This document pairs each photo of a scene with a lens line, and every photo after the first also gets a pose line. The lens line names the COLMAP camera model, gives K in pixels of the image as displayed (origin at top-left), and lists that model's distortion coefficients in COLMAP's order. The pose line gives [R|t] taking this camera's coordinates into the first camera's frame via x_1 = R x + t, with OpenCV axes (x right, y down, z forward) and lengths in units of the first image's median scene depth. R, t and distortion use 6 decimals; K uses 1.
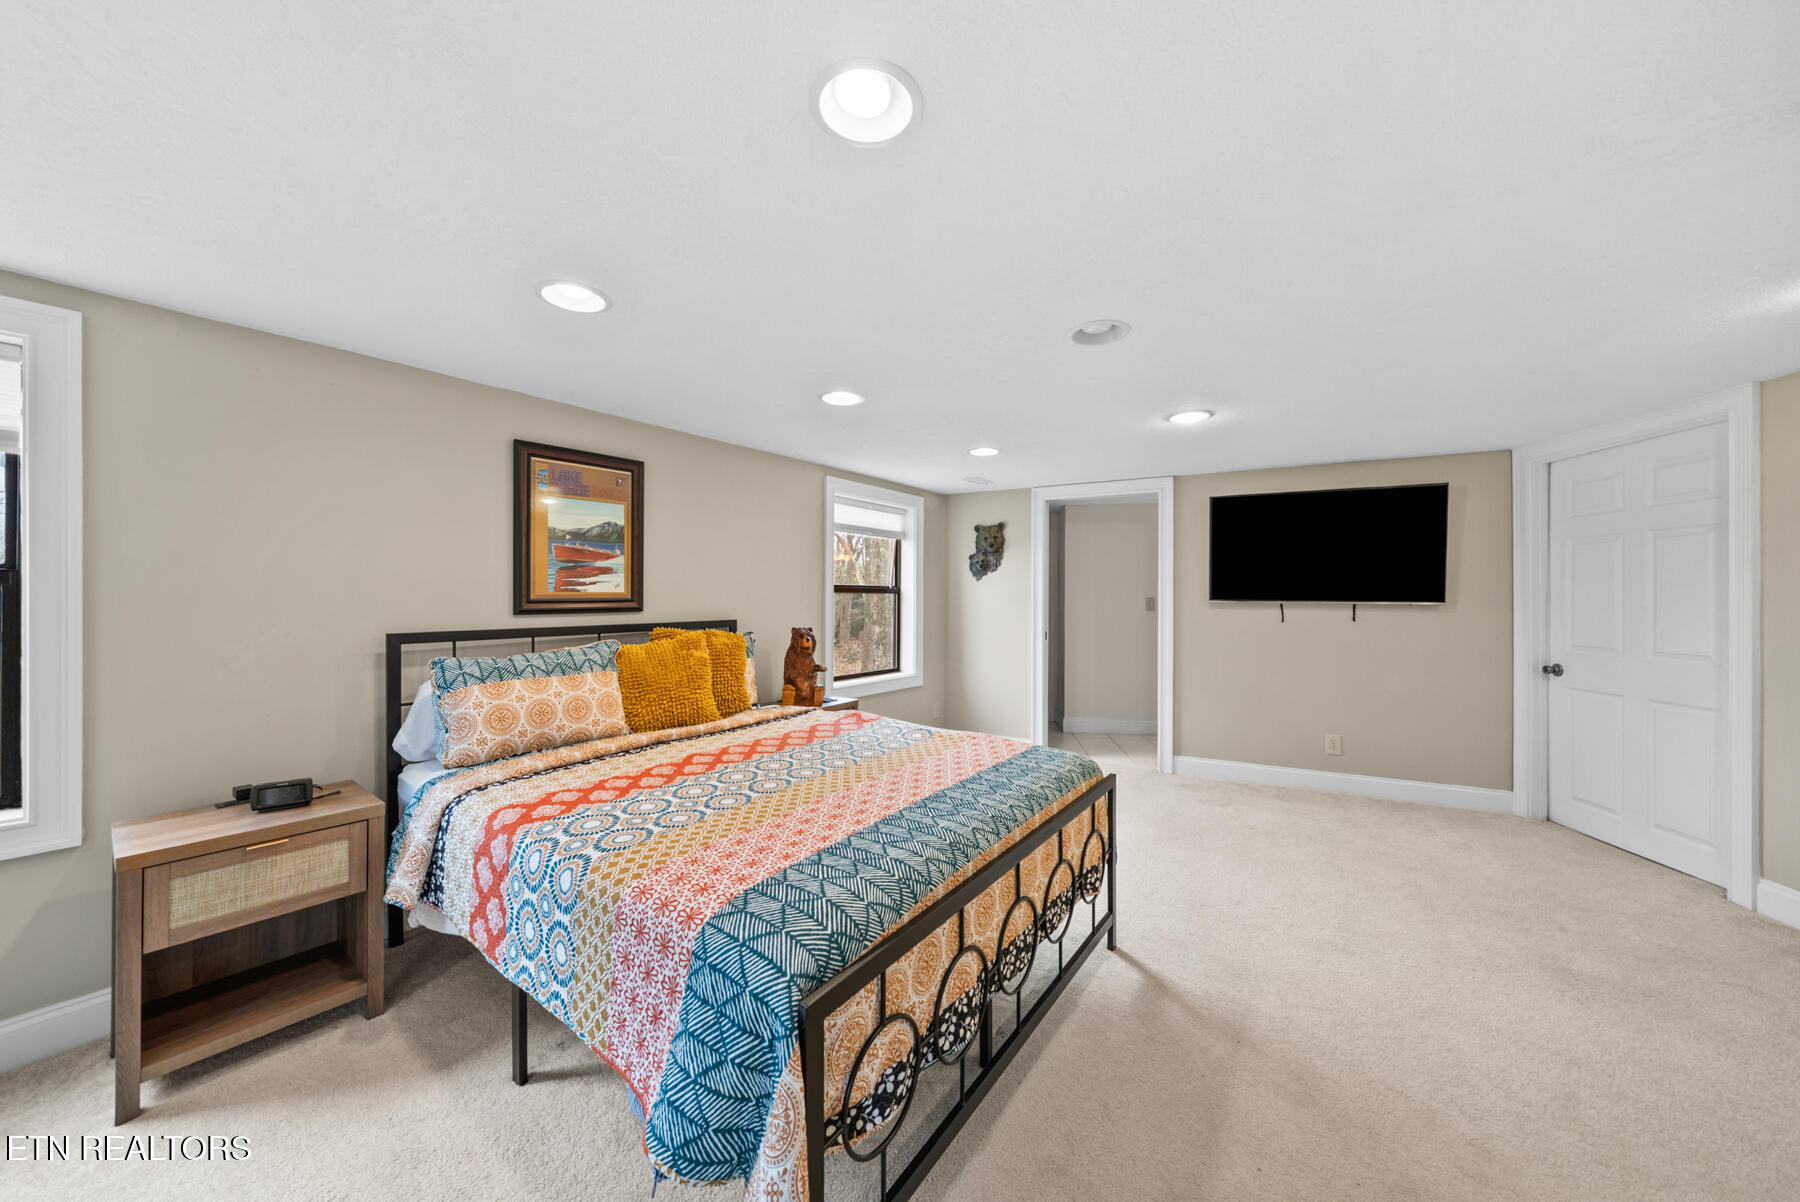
lens RADIAL K [[617.5, 0, 900.0], [0, 617.5, 601.0], [0, 0, 1]] dist [-0.008768, -0.000056]
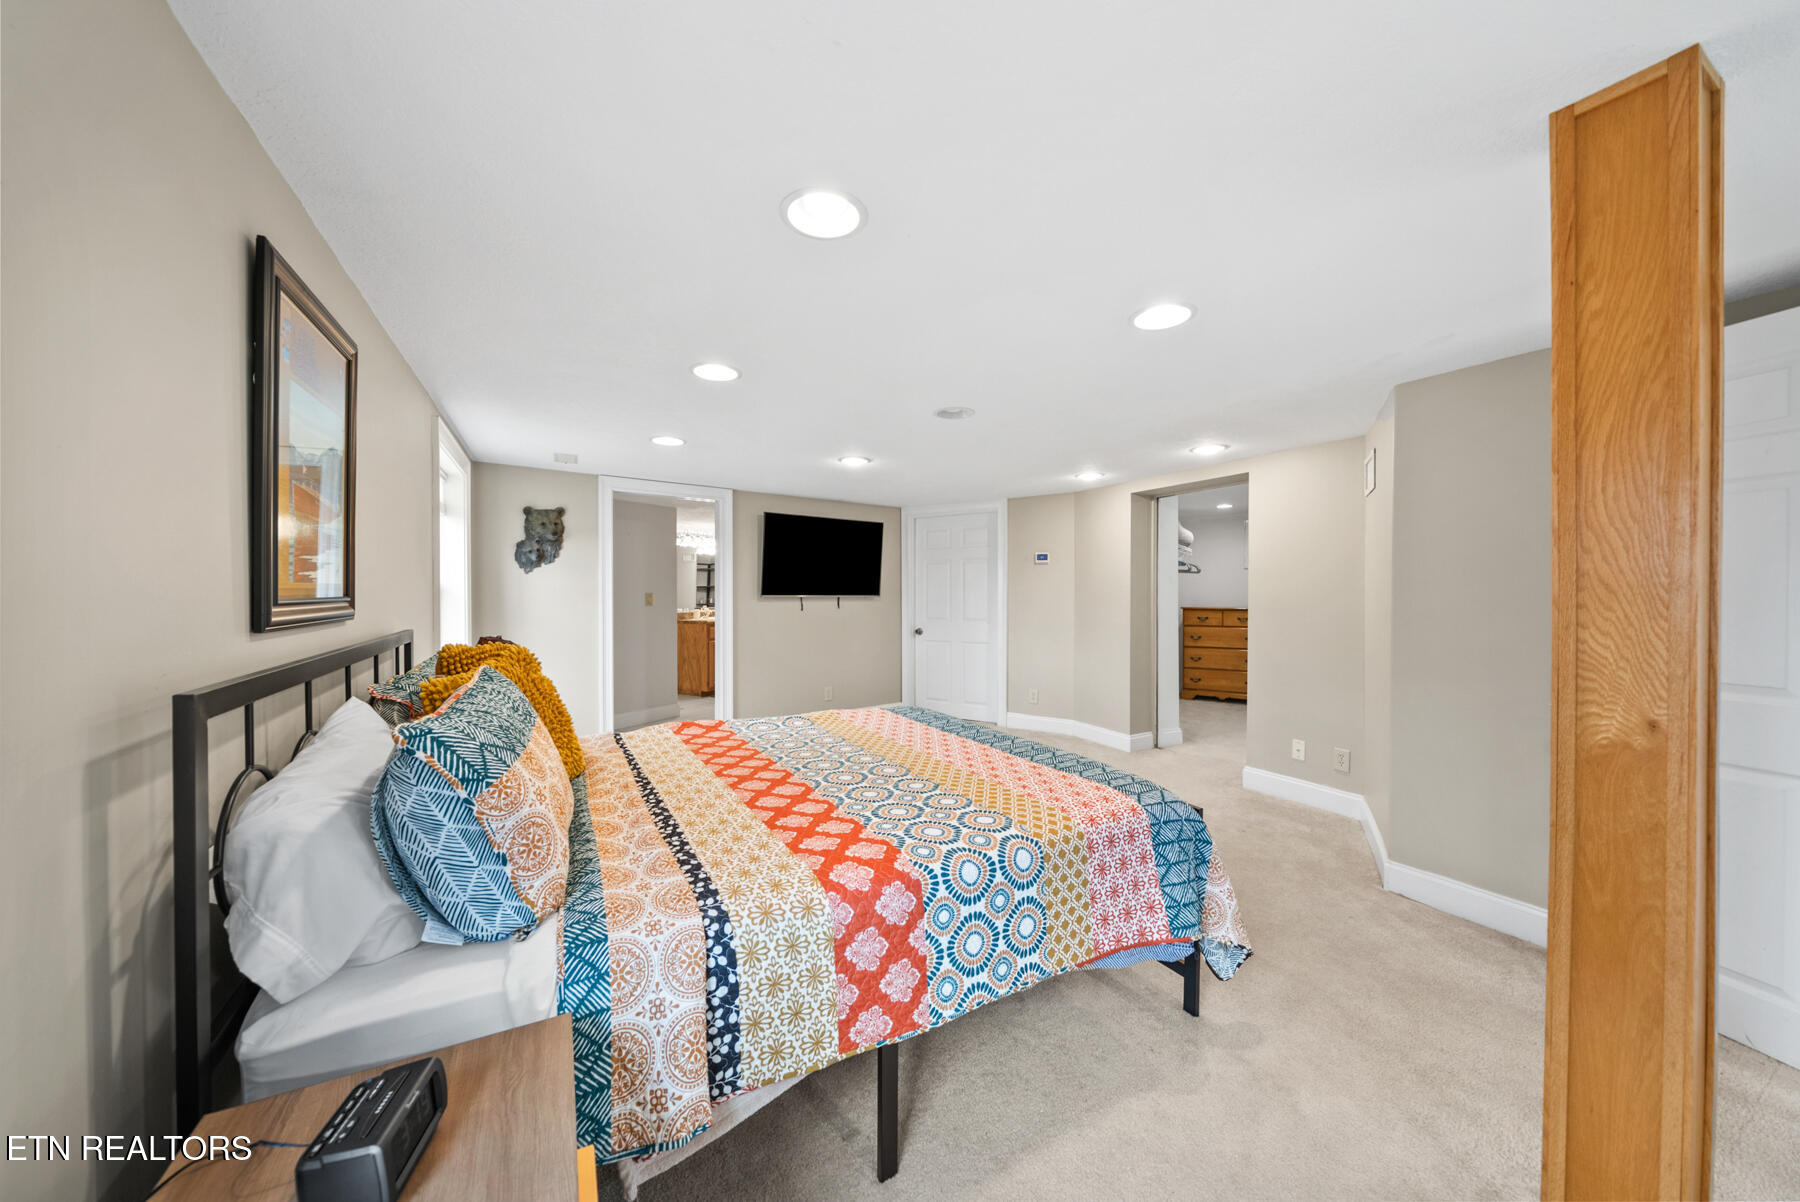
lens RADIAL K [[634.7, 0, 871.9], [0, 634.7, 605.8], [0, 0, 1]] dist [-0.000833, -0.000036]
pose [[0.417909, -0.021234, 0.908241, -0.632600], [0.008633, 0.999774, 0.019402, -0.002416], [-0.908448, -0.000268, 0.417998, 0.300360]]
